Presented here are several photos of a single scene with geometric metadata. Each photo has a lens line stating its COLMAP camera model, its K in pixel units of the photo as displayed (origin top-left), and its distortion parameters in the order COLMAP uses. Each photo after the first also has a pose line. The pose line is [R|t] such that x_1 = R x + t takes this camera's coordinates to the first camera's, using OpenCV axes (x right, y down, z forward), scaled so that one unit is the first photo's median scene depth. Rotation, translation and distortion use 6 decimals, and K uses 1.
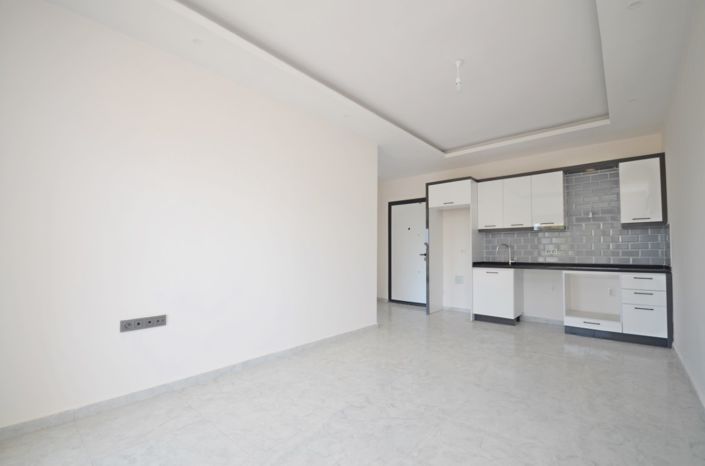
lens RADIAL K [[313.5, 0, 352.1], [0, 313.5, 245.1], [0, 0, 1]] dist [-0.001434, -0.000314]
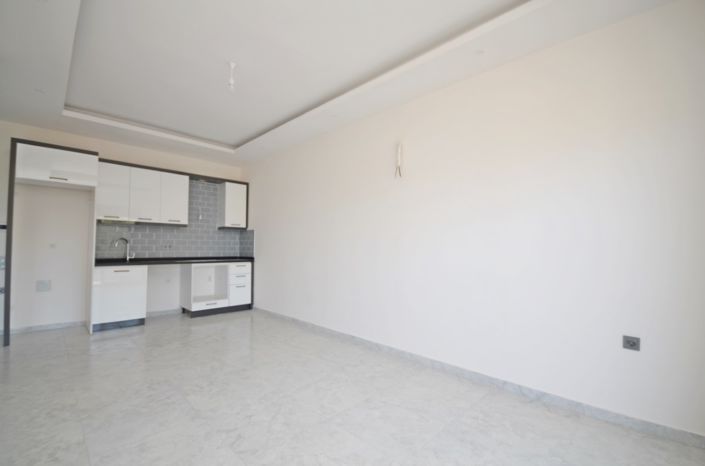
lens RADIAL K [[311.5, 0, 345.9], [0, 311.5, 239.6], [0, 0, 1]] dist [-0.002363, -0.000579]
pose [[0.058529, 0.025060, 0.997971, -0.436983], [-0.029292, 0.999298, -0.023375, 0.002836], [-0.997856, -0.027864, 0.059222, 0.378145]]
